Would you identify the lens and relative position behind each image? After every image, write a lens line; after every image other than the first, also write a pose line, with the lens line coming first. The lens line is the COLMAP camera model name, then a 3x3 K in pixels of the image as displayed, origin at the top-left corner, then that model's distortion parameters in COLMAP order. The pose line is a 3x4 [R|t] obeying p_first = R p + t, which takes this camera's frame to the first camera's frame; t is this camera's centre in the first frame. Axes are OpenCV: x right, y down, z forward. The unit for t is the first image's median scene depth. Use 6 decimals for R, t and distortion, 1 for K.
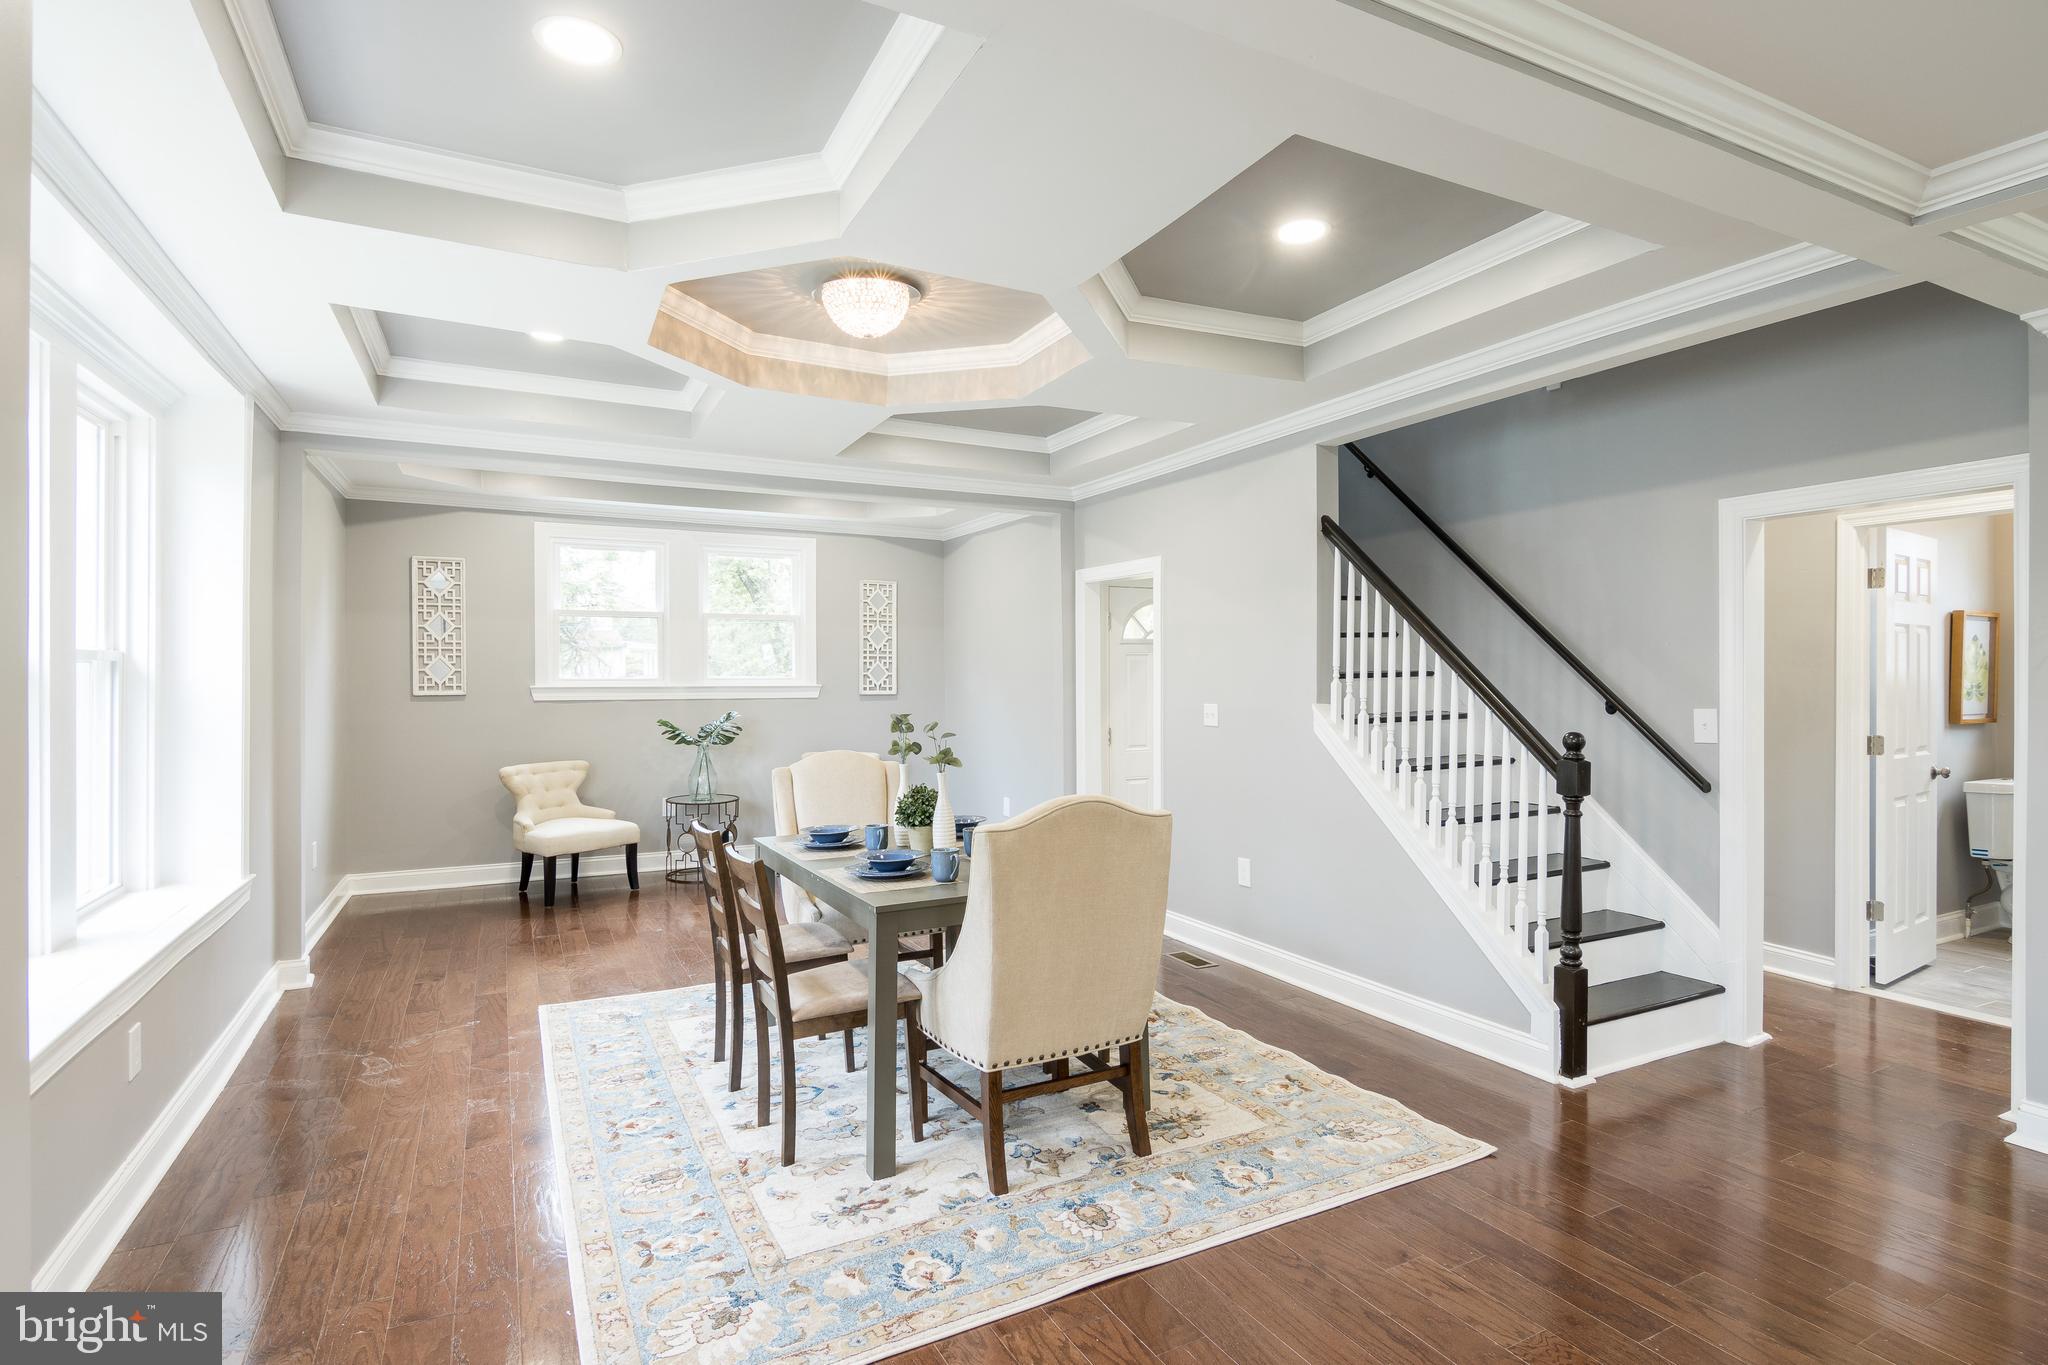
lens RADIAL K [[1030.2, 0, 1038.4], [0, 1030.2, 678.5], [0, 0, 1]] dist [0.013305, -0.013264]
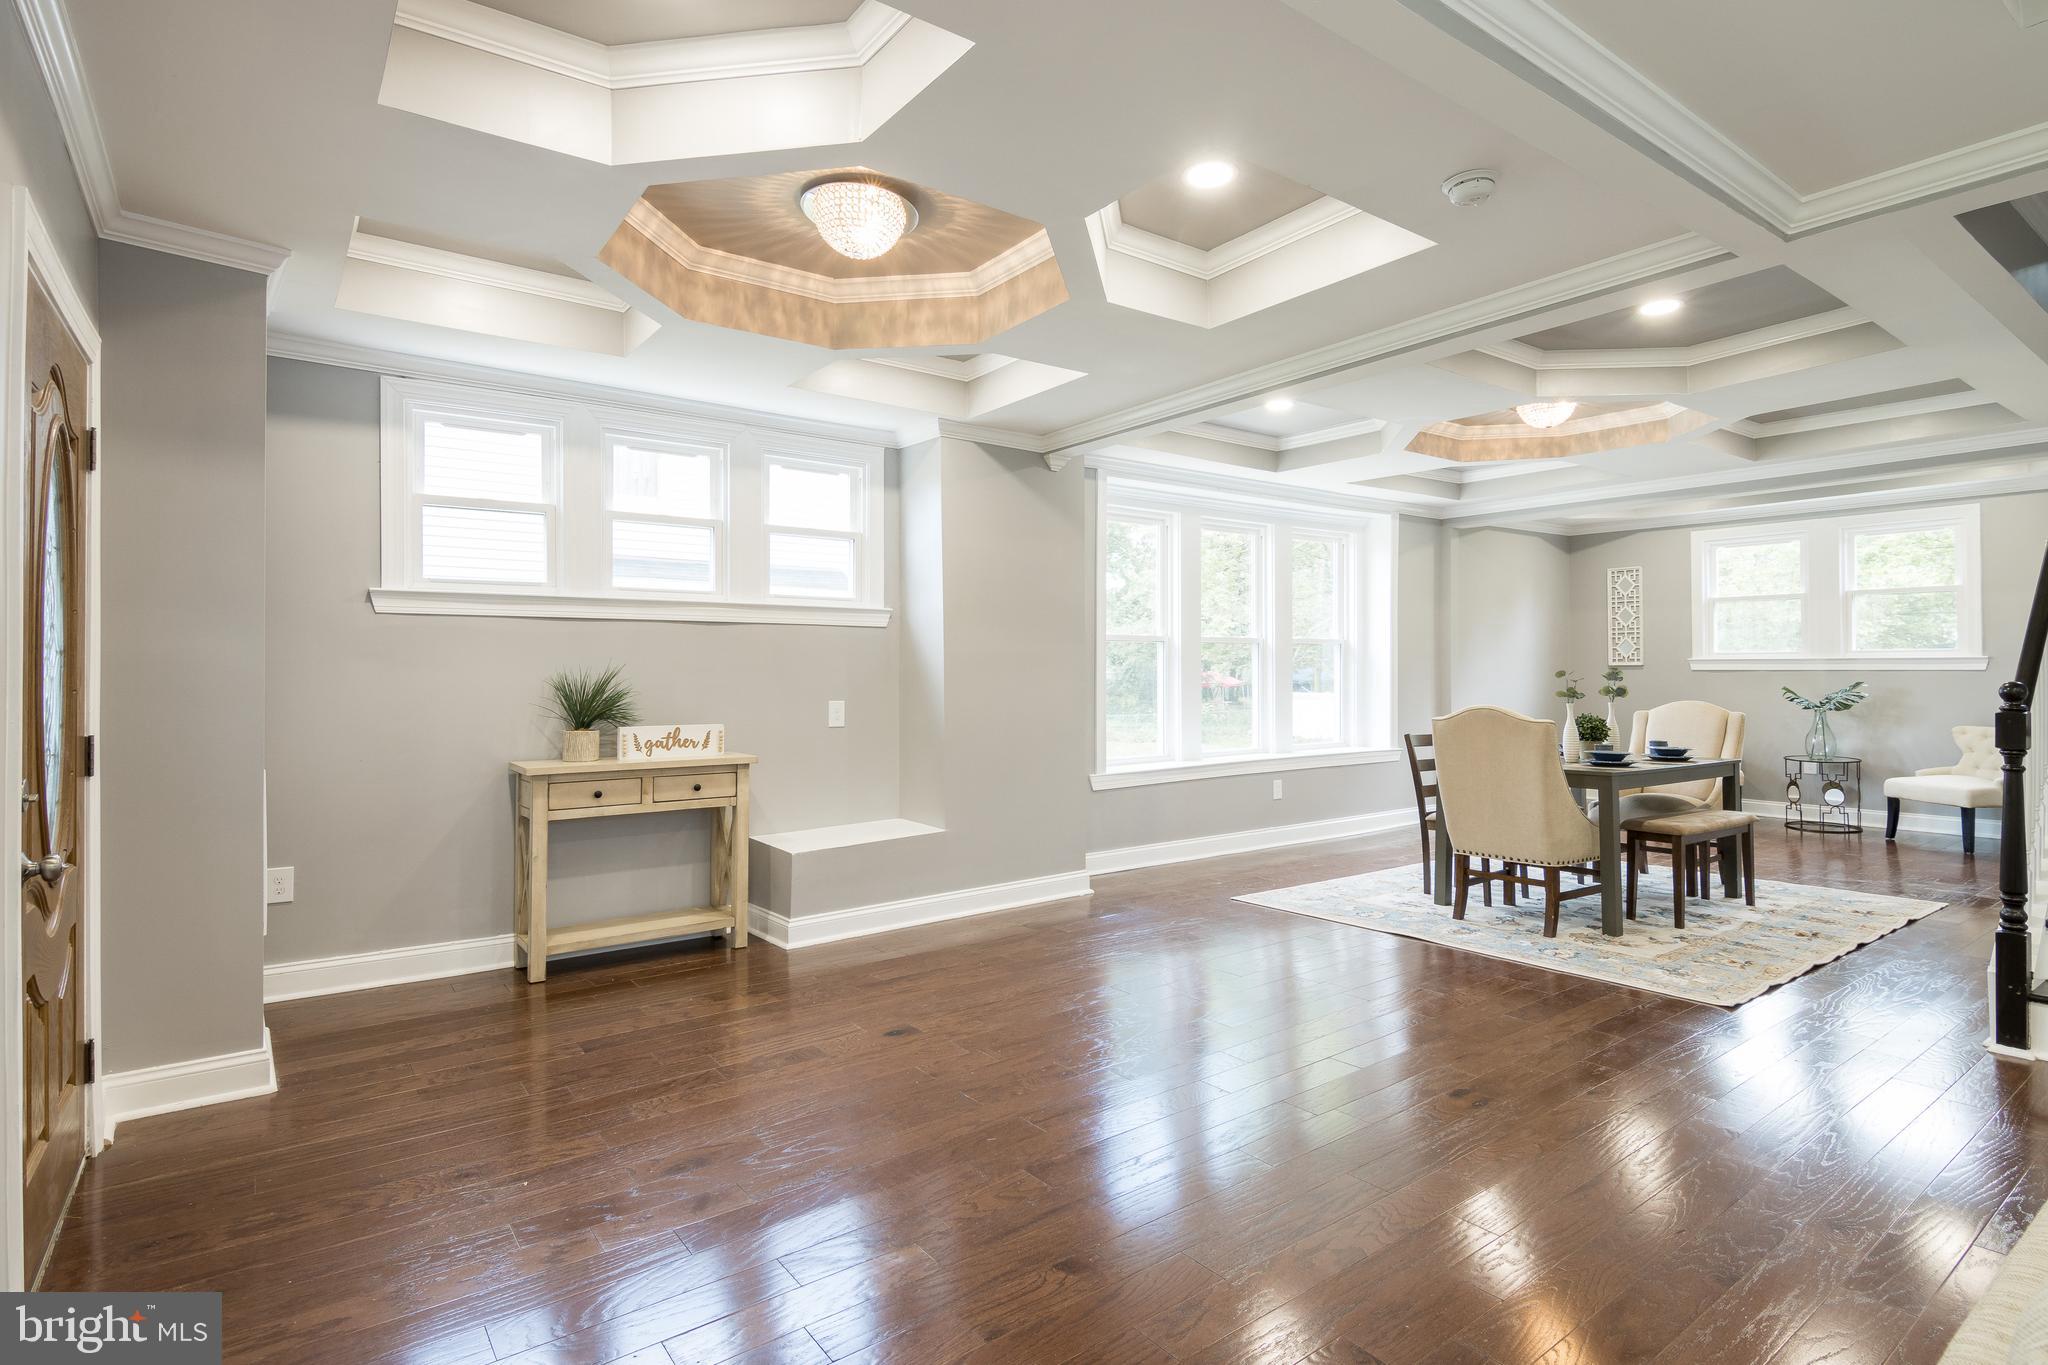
lens RADIAL K [[1030.2, 0, 1032.6], [0, 1030.2, 669.9], [0, 0, 1]] dist [0.013305, -0.013264]
pose [[0.150765, 0.001305, -0.988569, 0.687250], [-0.000573, 0.999999, 0.001233, 0.021094], [0.988570, 0.000380, 0.150765, -0.010811]]
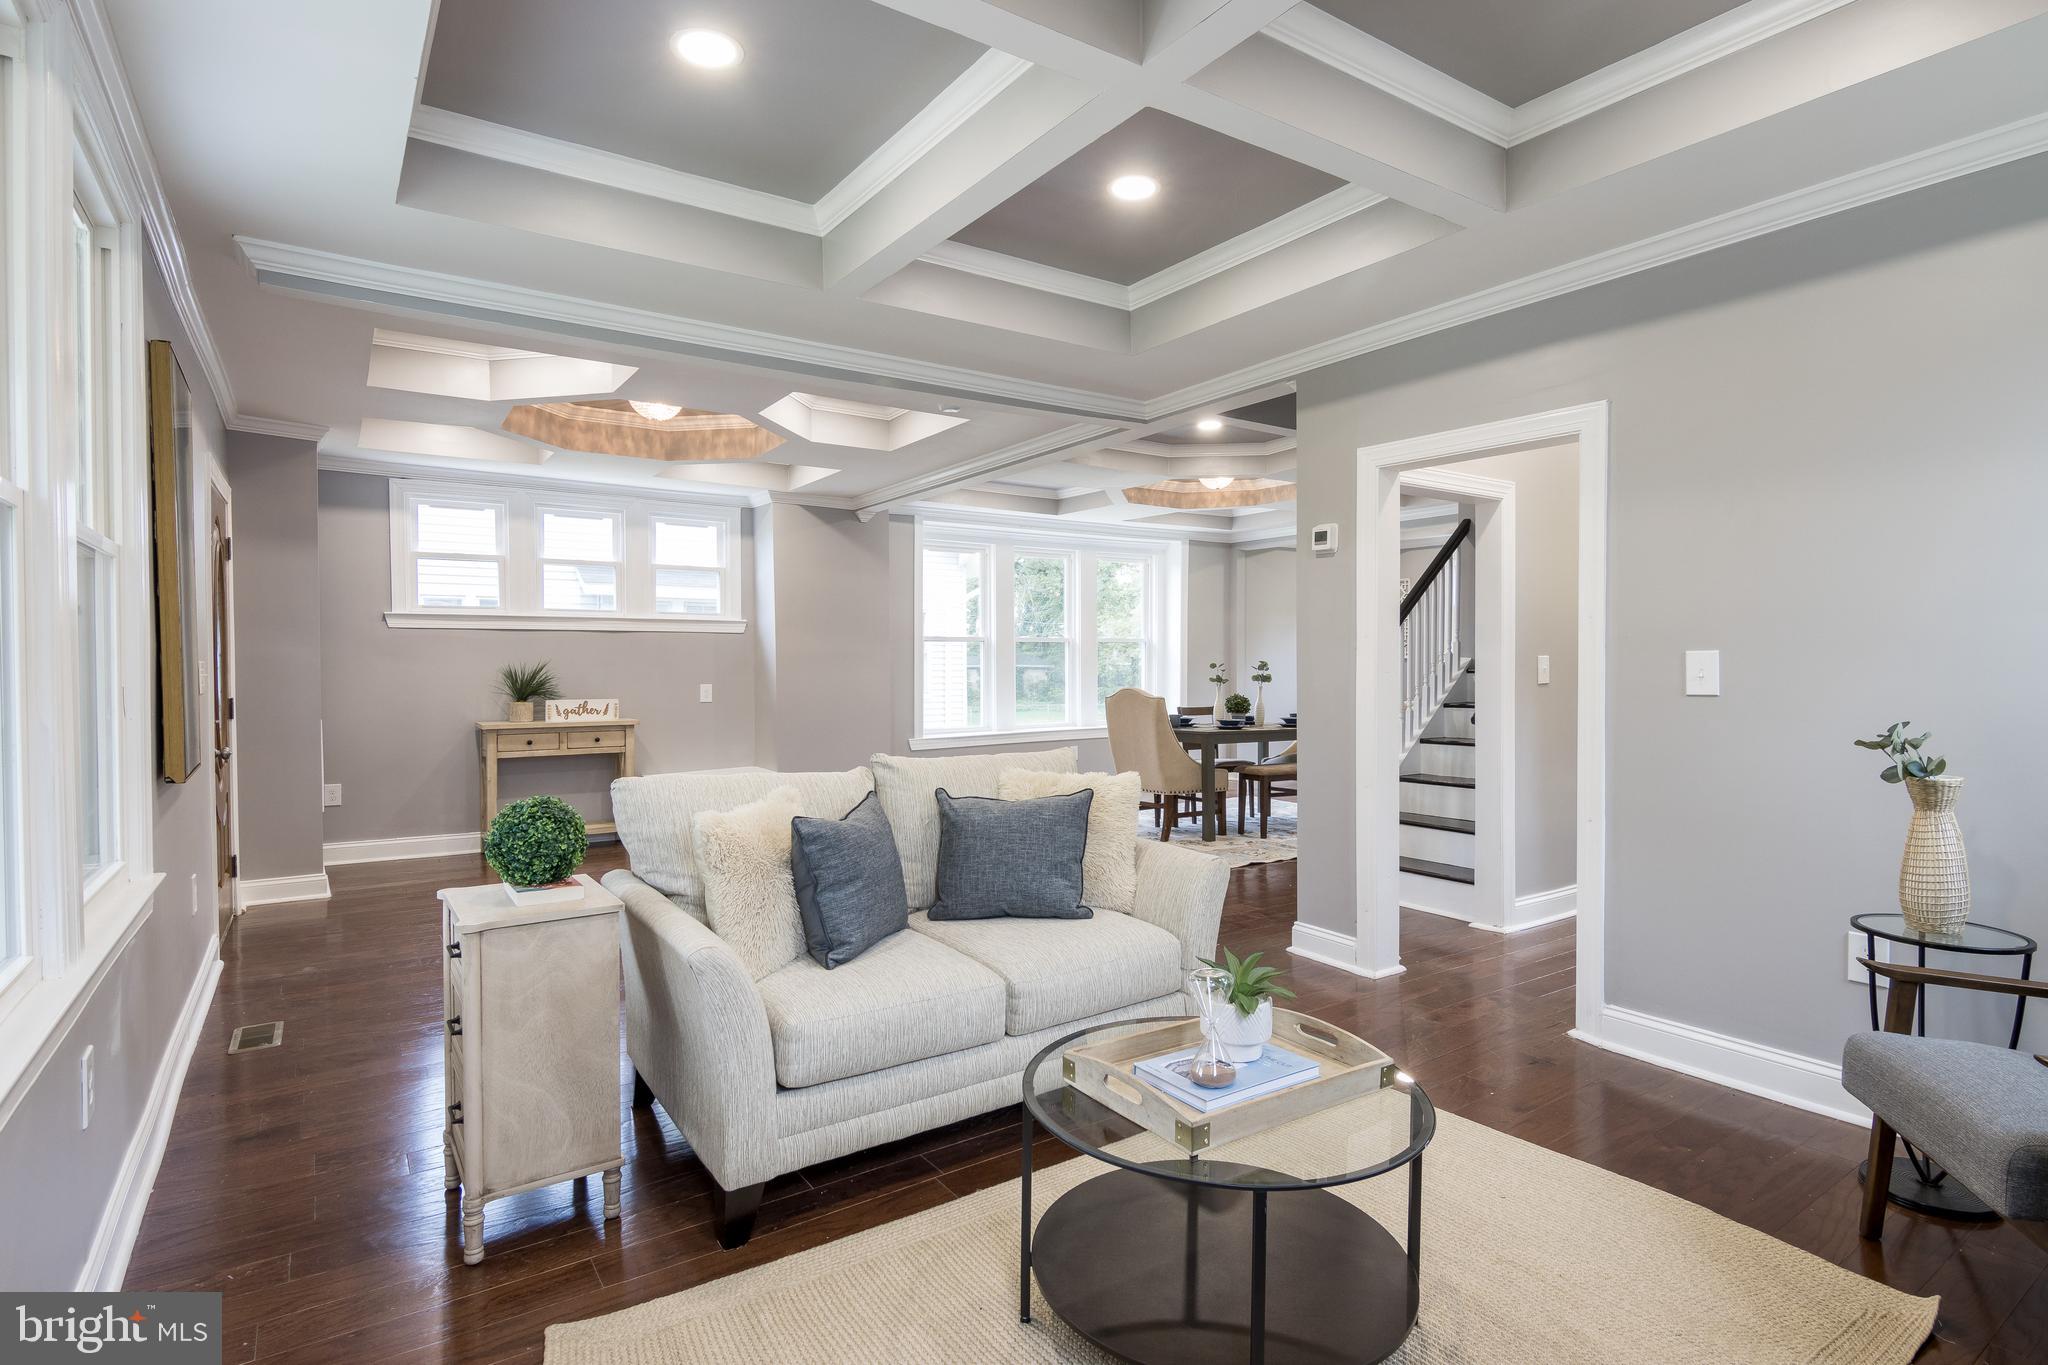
lens RADIAL K [[1030.2, 0, 1036.4], [0, 1030.2, 687.8], [0, 0, 1]] dist [0.013305, -0.013264]
pose [[0.113908, 0.026243, -0.993145, 1.069658], [-0.000048, 0.999651, 0.026409, 0.019460], [0.993491, -0.002960, 0.113869, 0.196396]]
